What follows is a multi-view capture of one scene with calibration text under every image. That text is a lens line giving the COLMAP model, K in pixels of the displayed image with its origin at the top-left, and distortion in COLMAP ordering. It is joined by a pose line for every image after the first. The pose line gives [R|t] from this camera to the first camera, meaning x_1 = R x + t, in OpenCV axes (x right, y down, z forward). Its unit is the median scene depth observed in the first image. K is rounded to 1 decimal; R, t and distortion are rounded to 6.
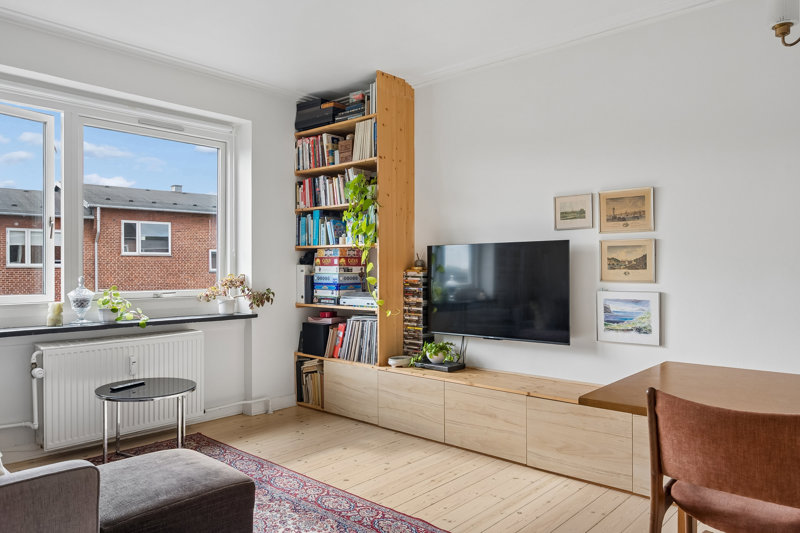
lens RADIAL K [[574.1, 0, 400.0], [0, 574.1, 266.5], [0, 0, 1]] dist [-0.005394, 0.001950]
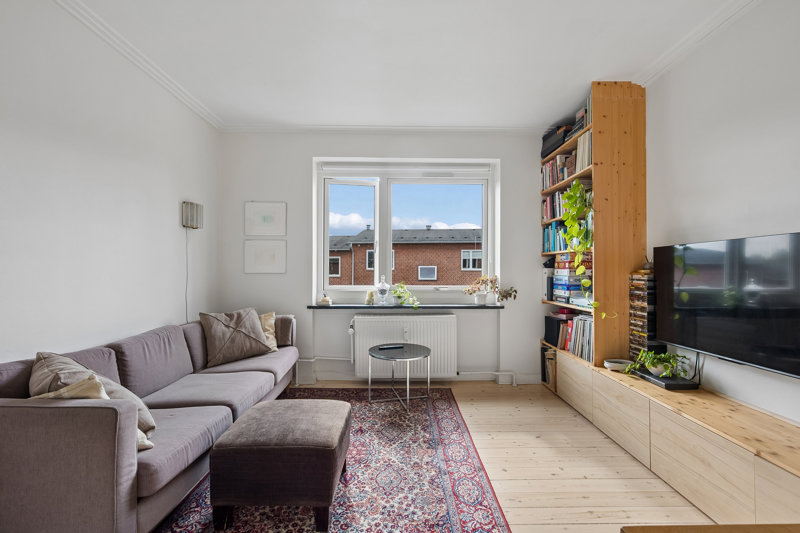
lens RADIAL K [[353.6, 0, 401.8], [0, 353.6, 264.9], [0, 0, 1]] dist [-0.000354, -0.000035]
pose [[0.673577, -0.010348, -0.739045, 0.192628], [-0.000933, 0.999889, -0.014850, 0.001706], [0.739116, 0.010692, 0.673493, 0.300955]]
